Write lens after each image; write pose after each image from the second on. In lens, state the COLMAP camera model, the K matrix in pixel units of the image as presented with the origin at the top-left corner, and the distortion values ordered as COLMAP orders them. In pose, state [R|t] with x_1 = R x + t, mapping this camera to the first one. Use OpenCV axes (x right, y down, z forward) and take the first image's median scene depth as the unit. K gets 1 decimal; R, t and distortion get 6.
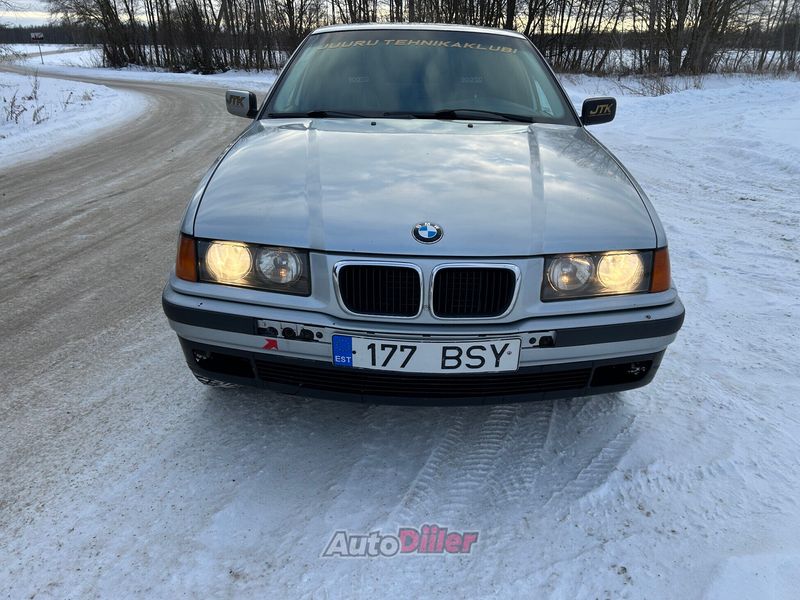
lens RADIAL K [[595.8, 0, 400.0], [0, 595.8, 300.0], [0, 0, 1]] dist [0.066076, -0.077963]
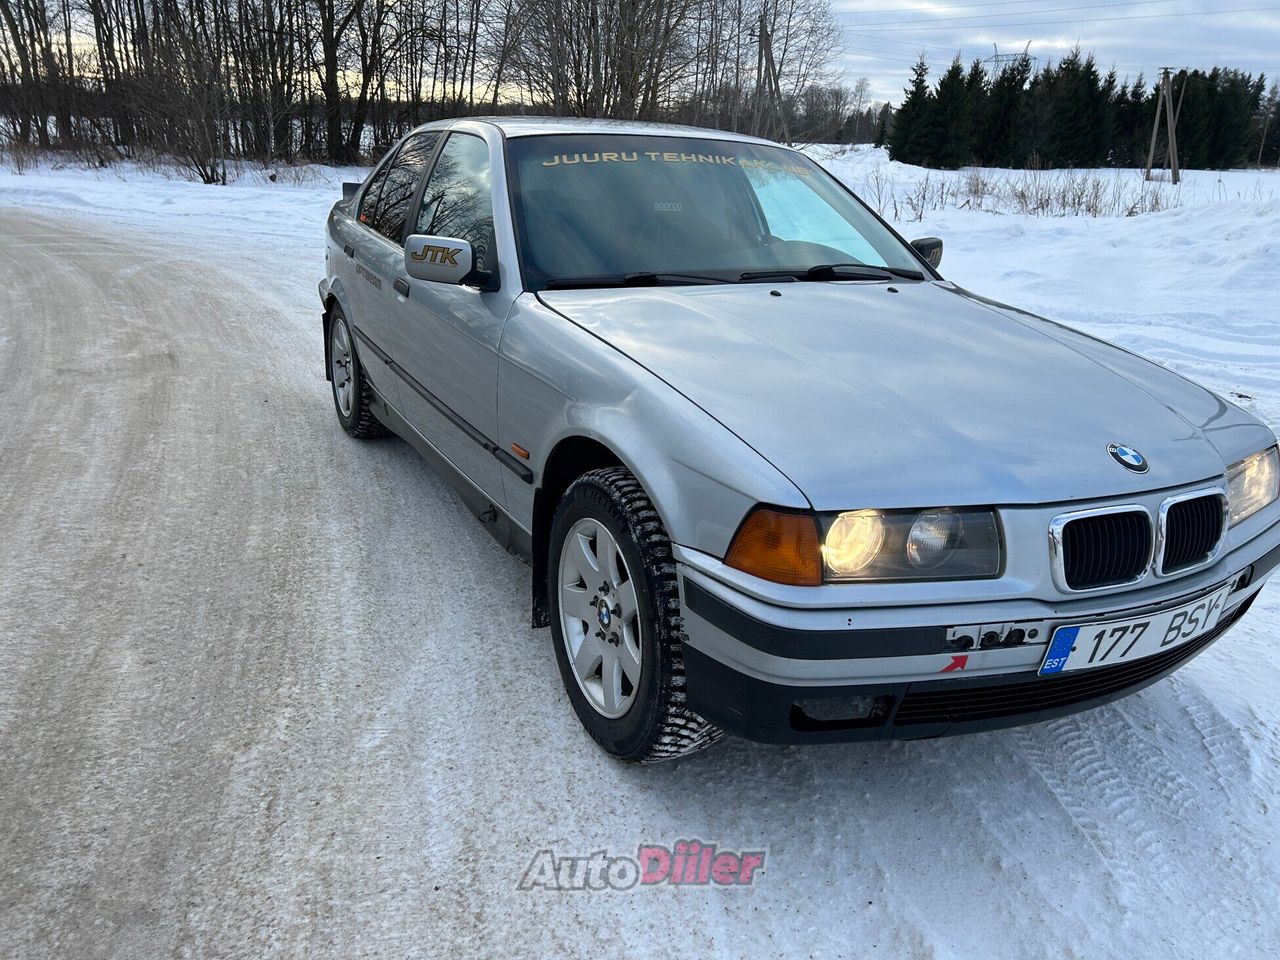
lens RADIAL K [[956.8, 0, 642.9], [0, 956.8, 477.2], [0, 0, 1]] dist [0.051343, -0.047794]
pose [[0.883434, -0.128203, 0.450676, -0.438211], [0.147978, 0.988952, -0.008747, -0.074296], [-0.444575, 0.074417, 0.892645, 0.109252]]
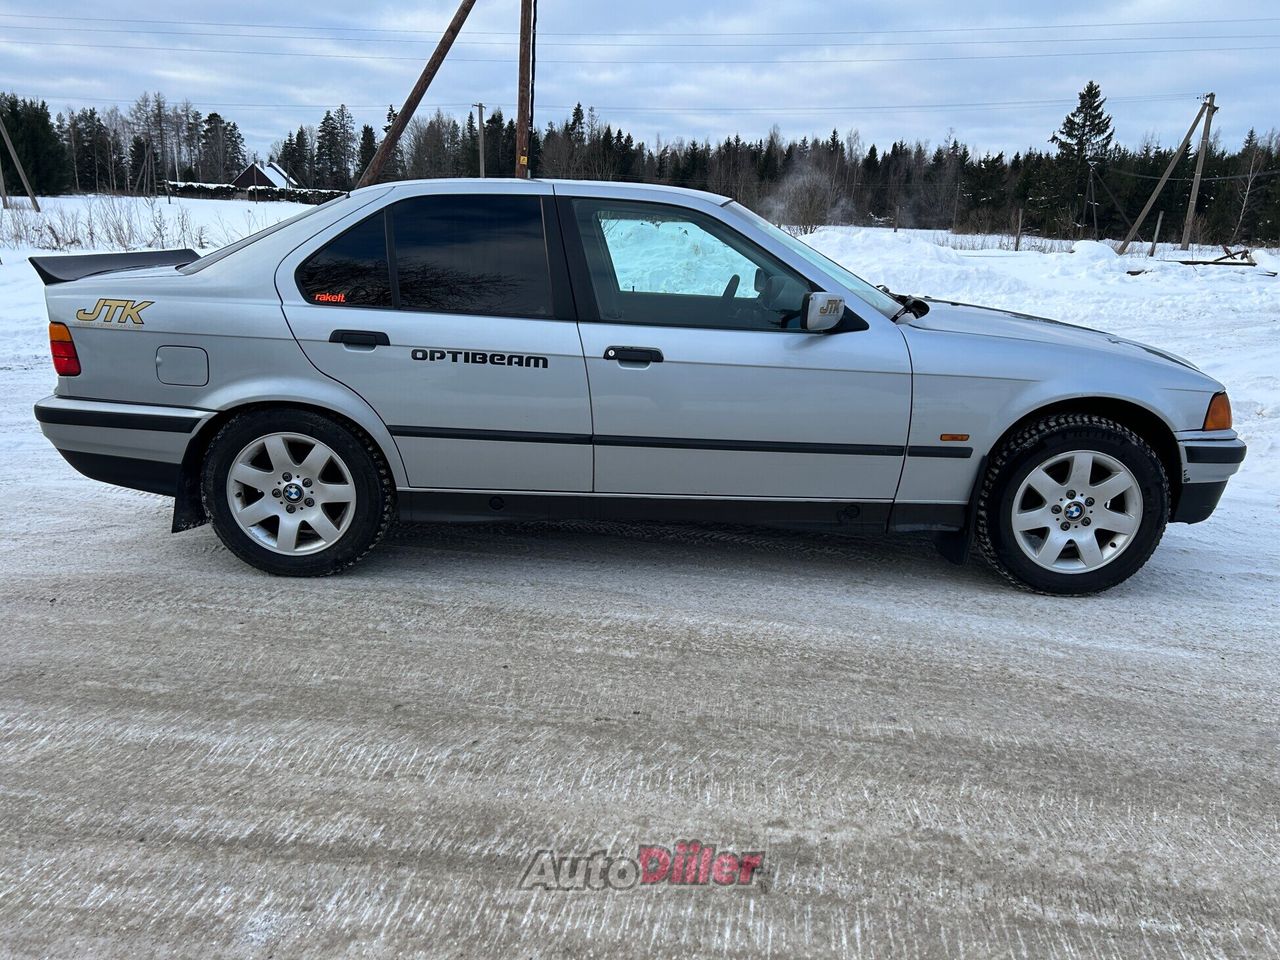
lens RADIAL K [[953.3, 0, 640.0], [0, 953.3, 480.0], [0, 0, 1]] dist [0.066076, -0.077963]
pose [[0.014319, -0.276474, 0.960915, -1.100773], [0.351235, 0.901162, 0.254048, -0.411937], [-0.936178, 0.333869, 0.110011, 0.940660]]
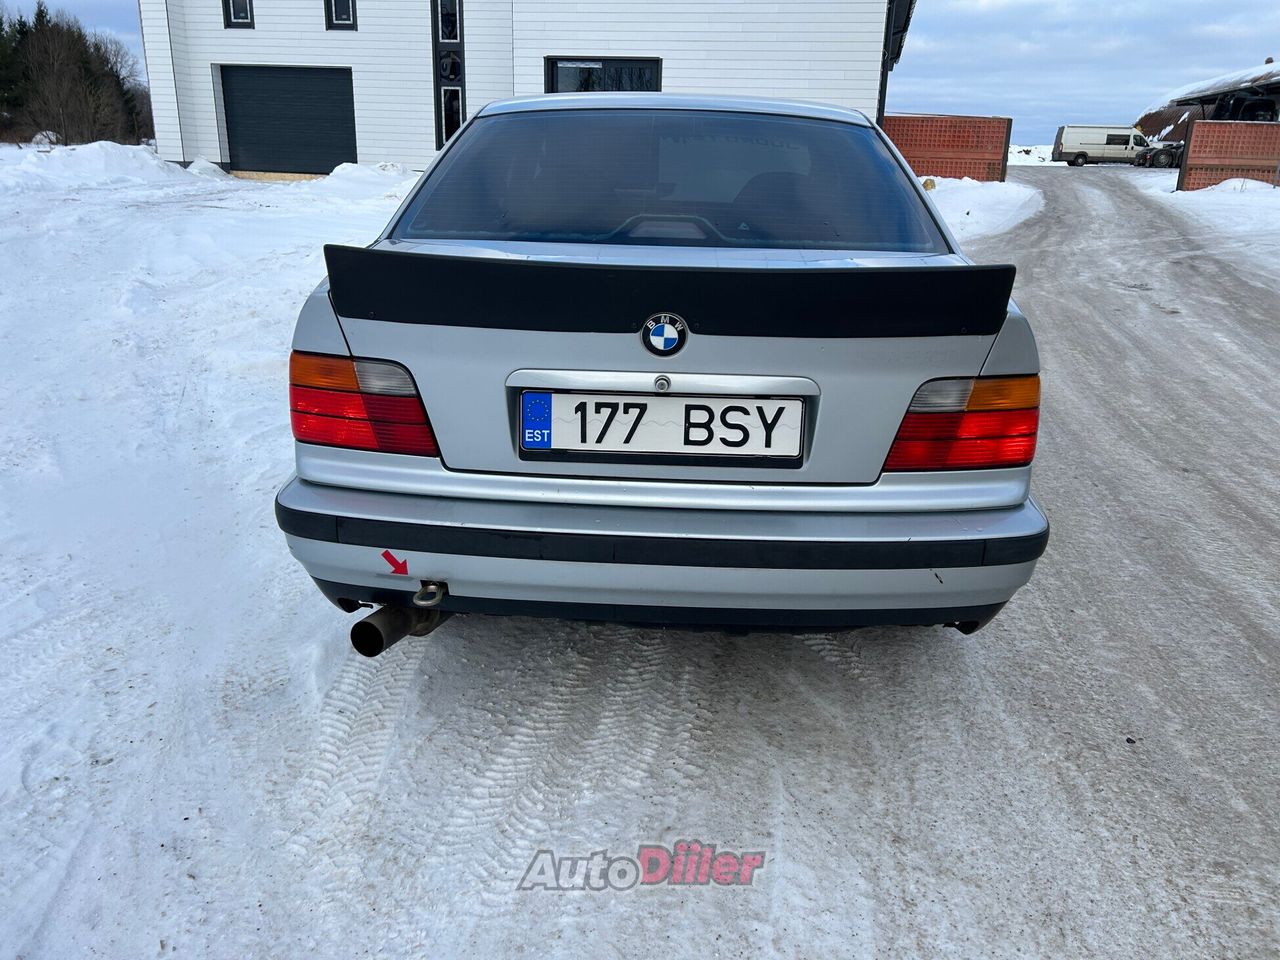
lens RADIAL K [[957.4, 0, 646.2], [0, 957.4, 460.5], [0, 0, 1]] dist [0.068749, -0.073694]
pose [[-0.998637, -0.049922, 0.015206, 0.015371], [-0.028516, 0.766033, 0.642168, -0.794934], [-0.043706, 0.640860, -0.766413, 1.945474]]
